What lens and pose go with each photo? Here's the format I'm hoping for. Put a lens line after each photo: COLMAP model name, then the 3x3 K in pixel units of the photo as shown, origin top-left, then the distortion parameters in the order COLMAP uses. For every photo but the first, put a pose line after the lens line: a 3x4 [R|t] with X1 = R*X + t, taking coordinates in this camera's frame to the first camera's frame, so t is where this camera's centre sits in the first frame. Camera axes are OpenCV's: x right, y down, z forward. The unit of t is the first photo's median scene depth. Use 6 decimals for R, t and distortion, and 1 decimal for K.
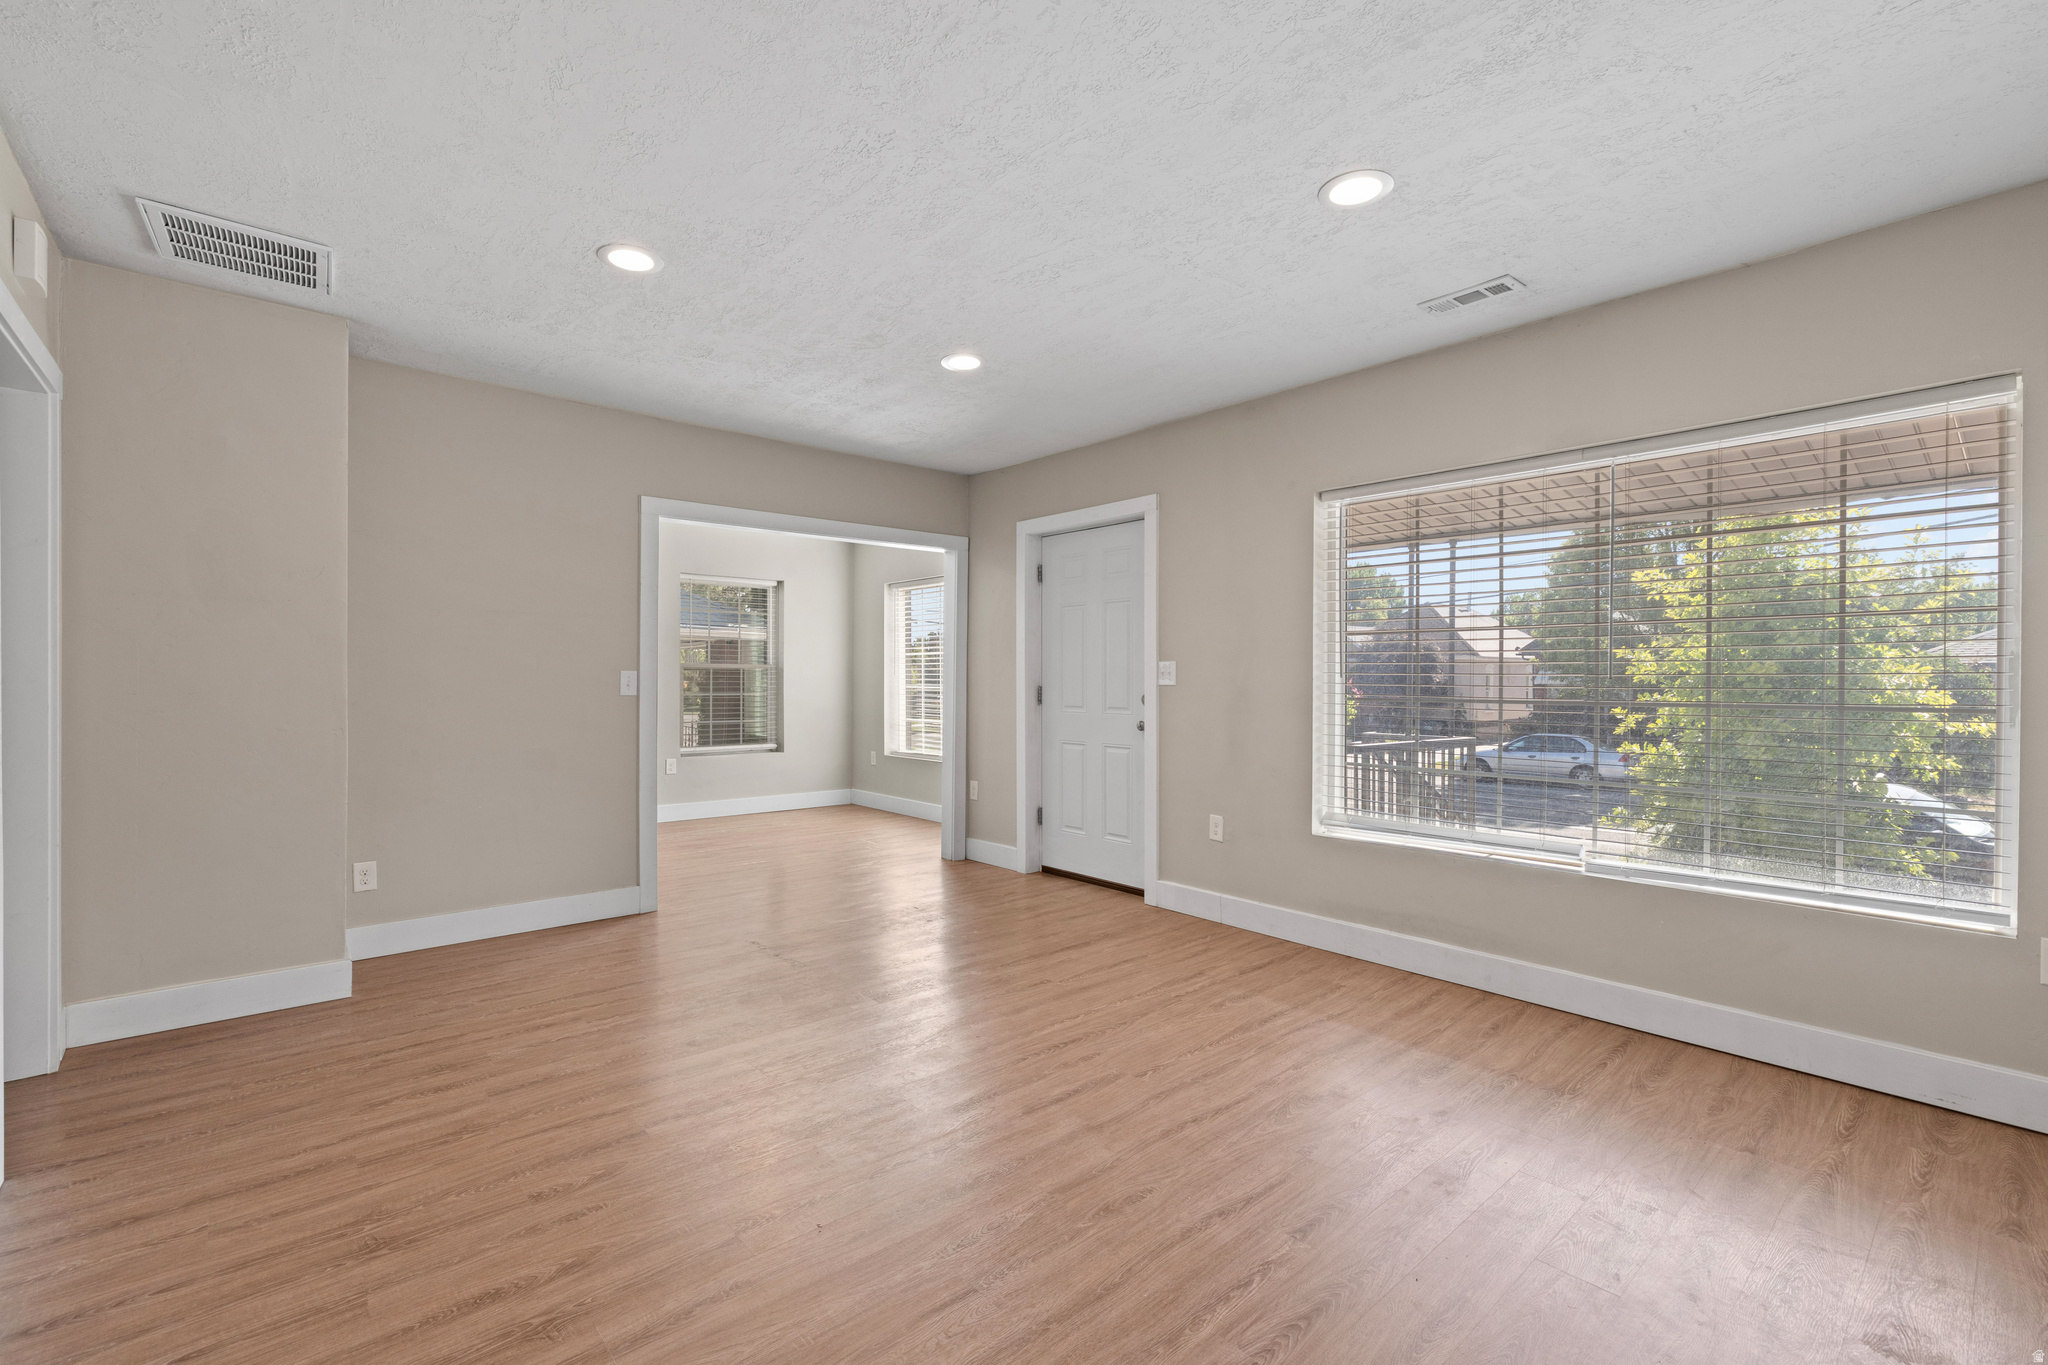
lens RADIAL K [[892.6, 0, 1024.7], [0, 892.6, 682.9], [0, 0, 1]] dist [-0.003807, 0.003462]
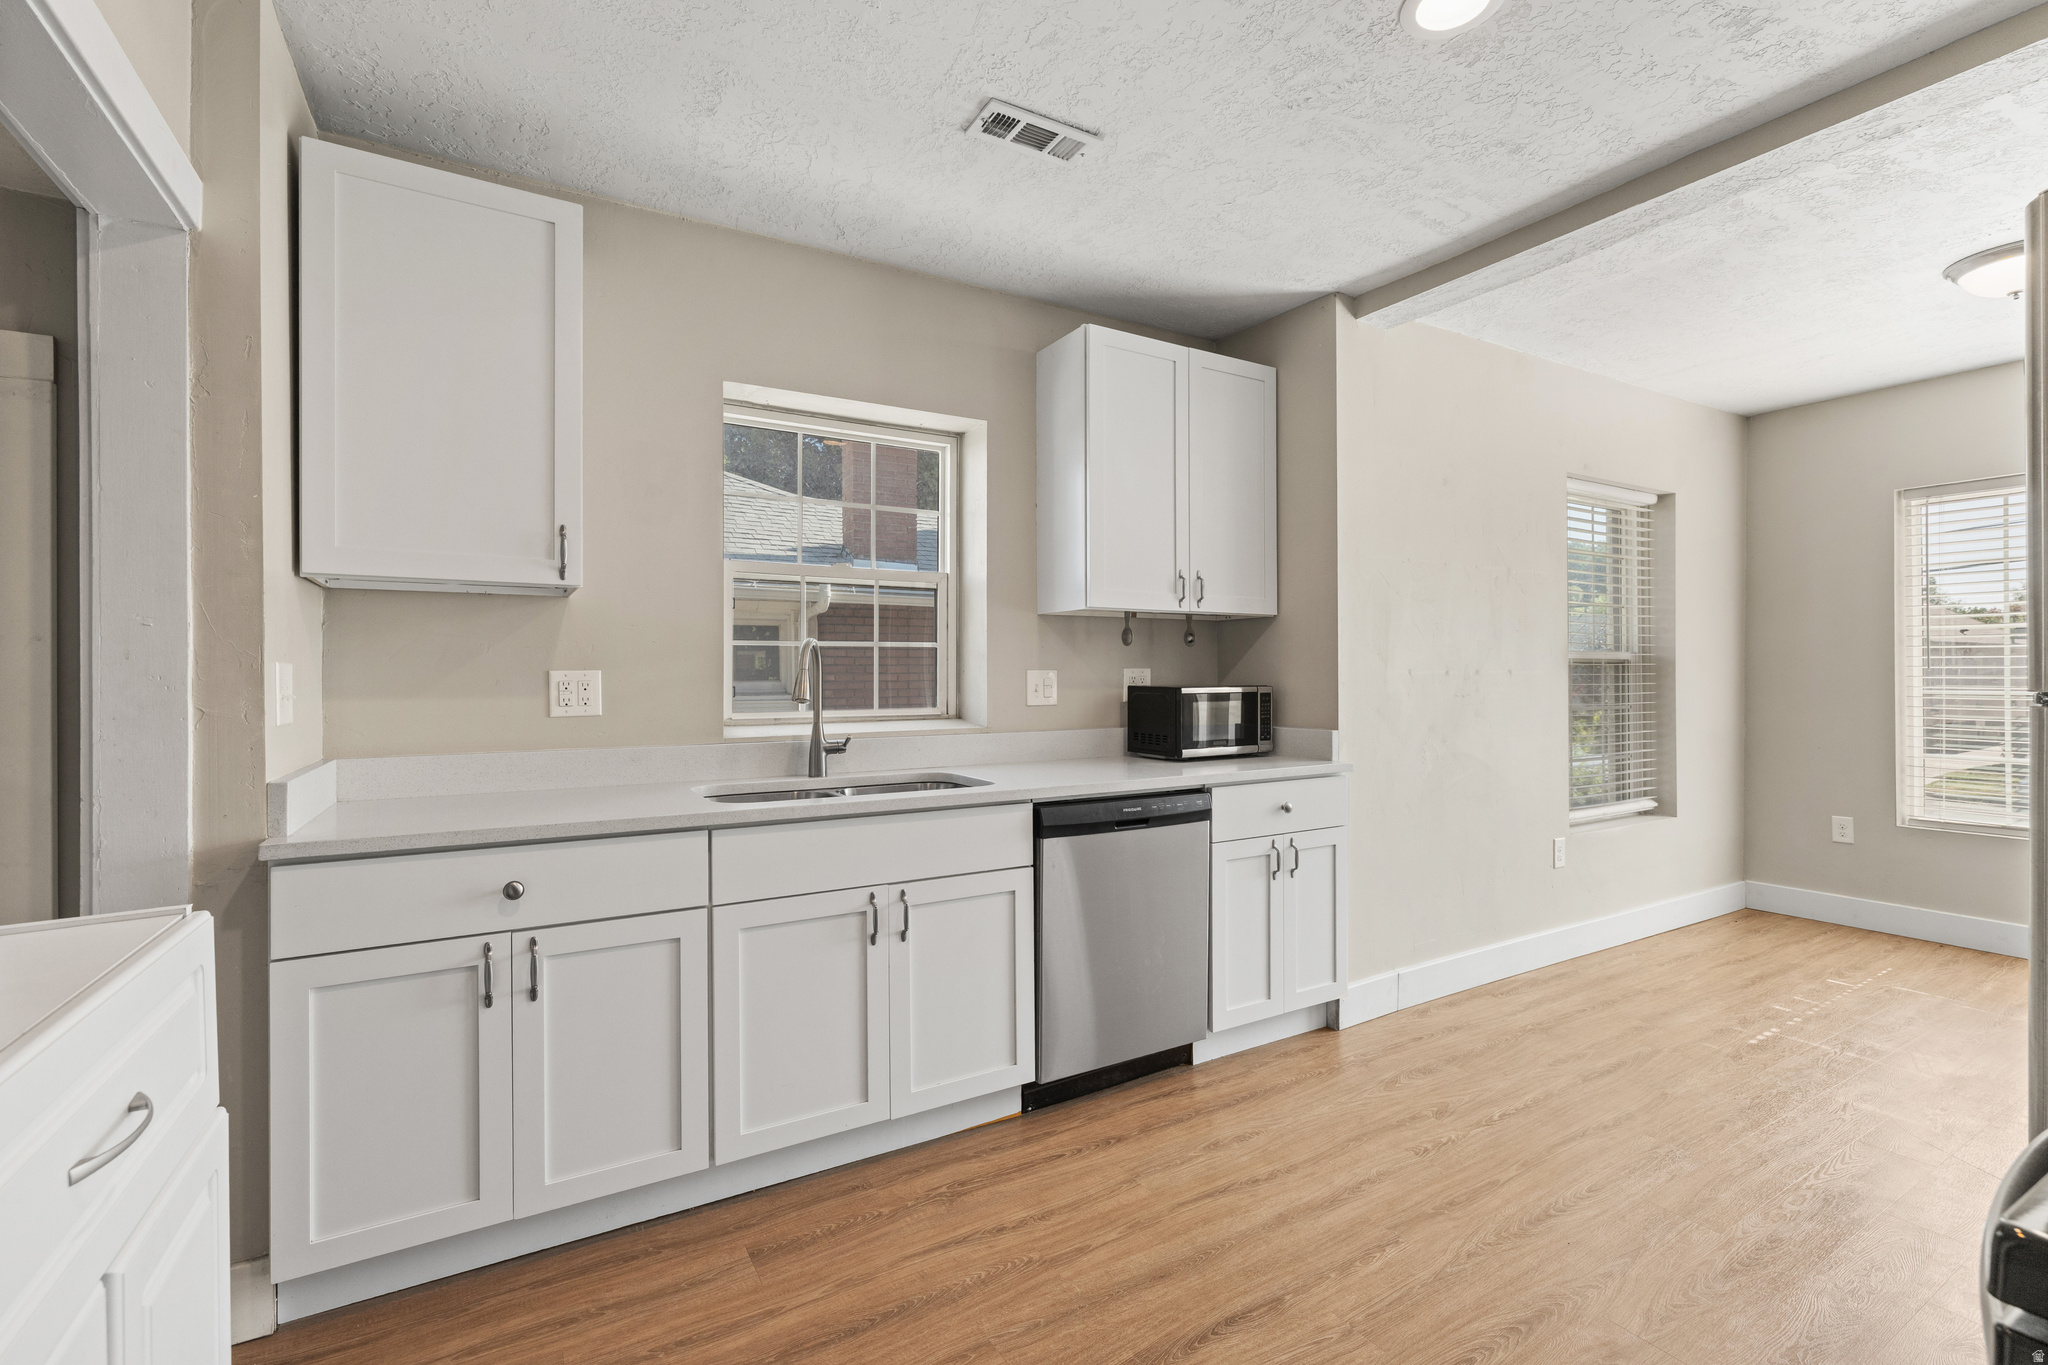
lens RADIAL K [[892.6, 0, 1025.1], [0, 892.6, 678.6], [0, 0, 1]] dist [-0.003807, 0.003462]
pose [[0.980717, -0.005469, -0.195359, -1.196343], [0.005654, 0.999984, 0.000386, -0.014975], [0.195353, -0.001483, 0.980732, 0.881674]]
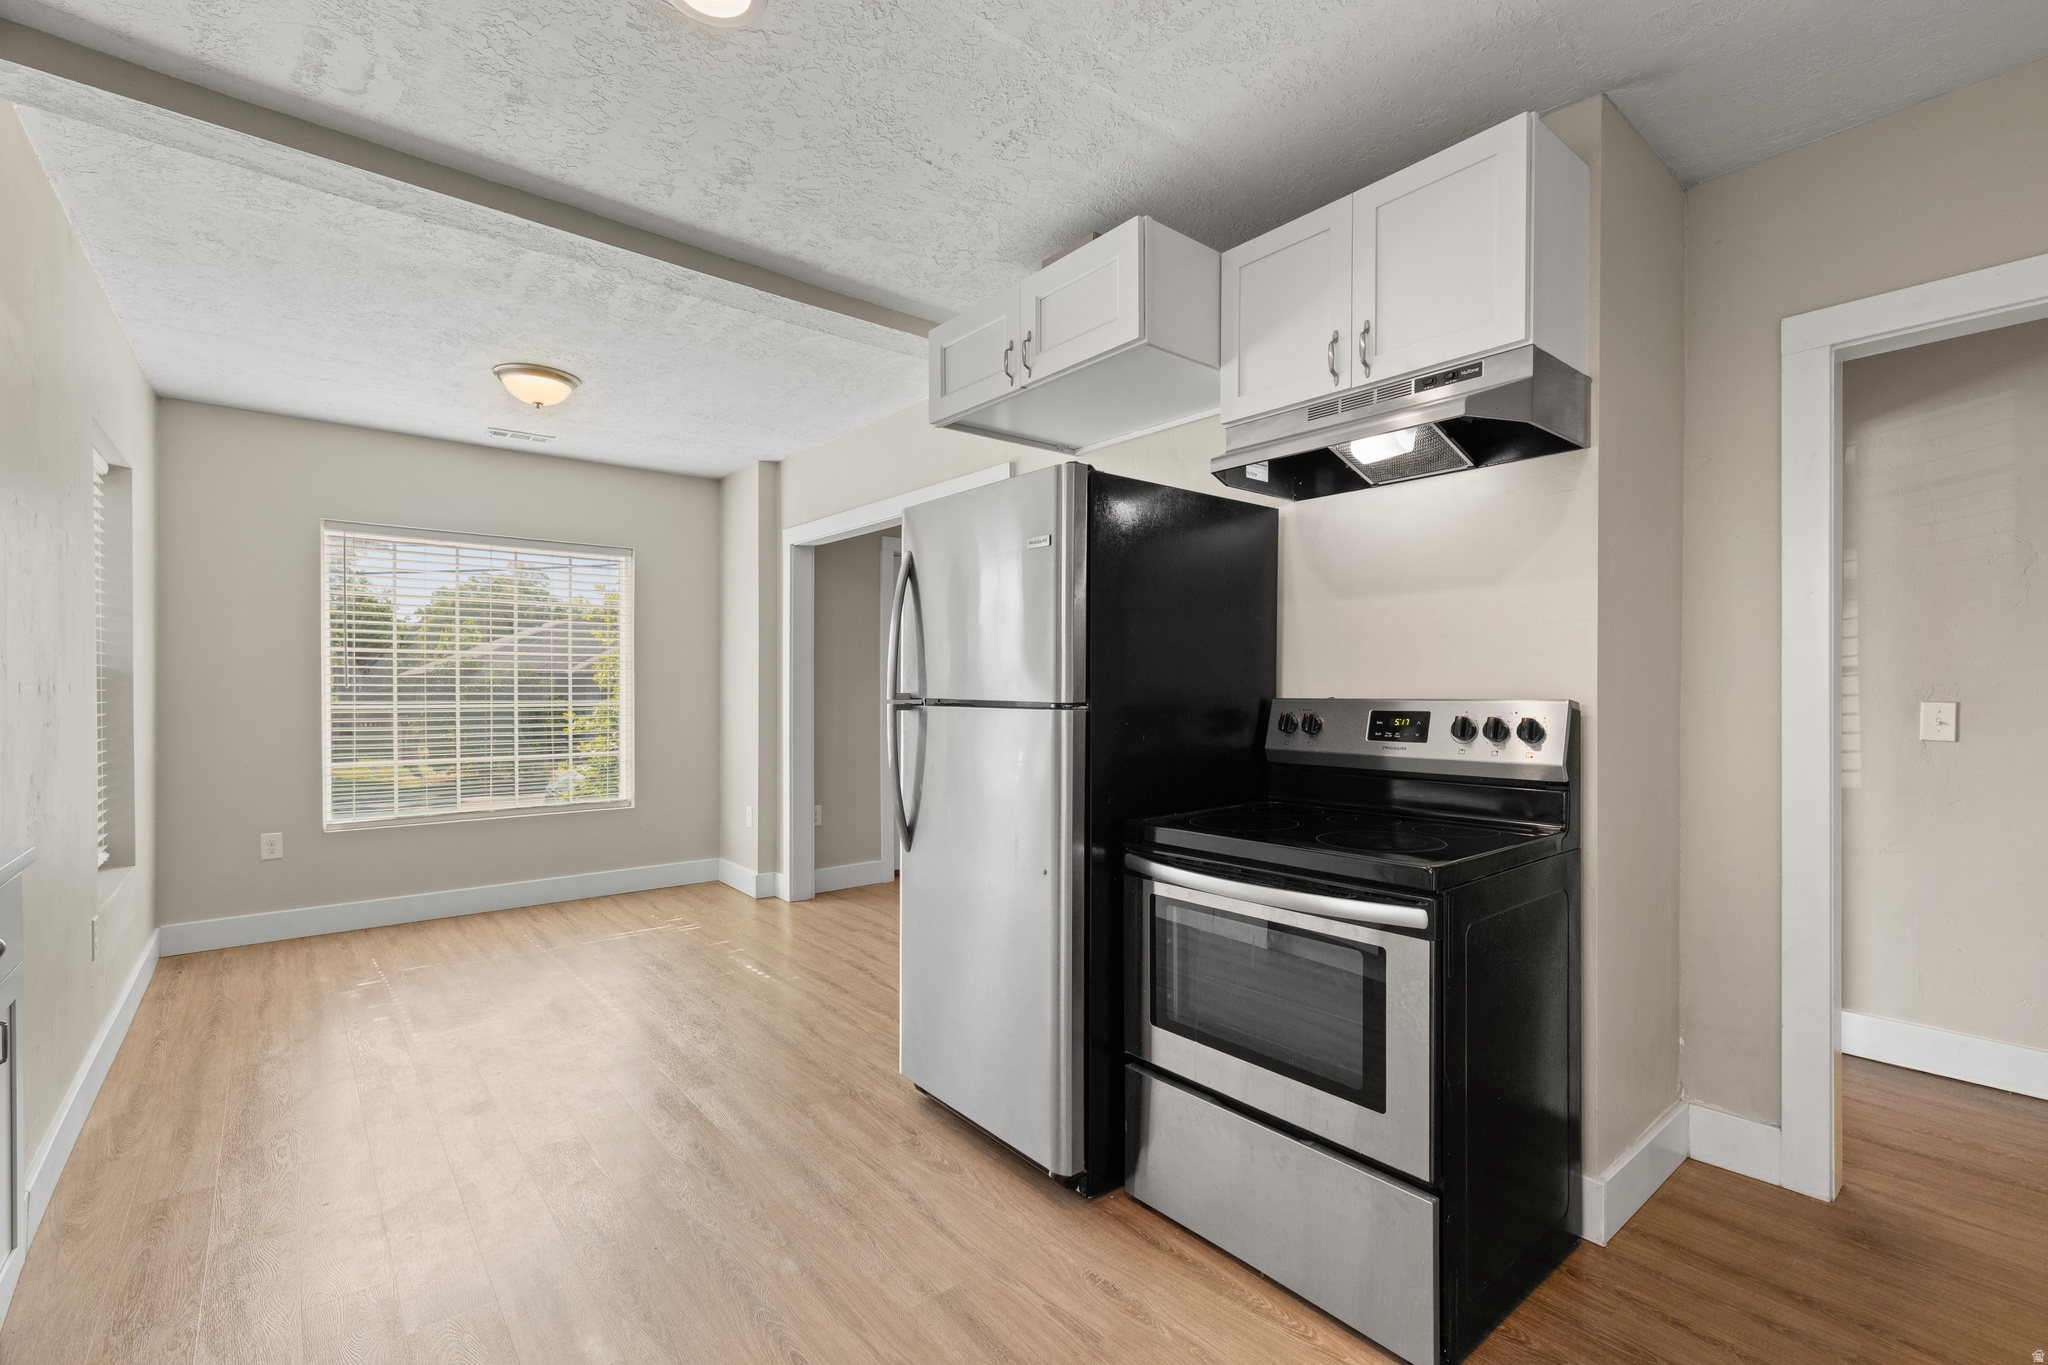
lens RADIAL K [[892.6, 0, 1017.3], [0, 892.6, 697.4], [0, 0, 1]] dist [-0.003807, 0.003462]
pose [[0.030013, -0.014325, 0.999447, -1.510137], [0.004051, 0.999891, 0.014209, -0.018742], [-0.999541, 0.003623, 0.030067, 1.218616]]
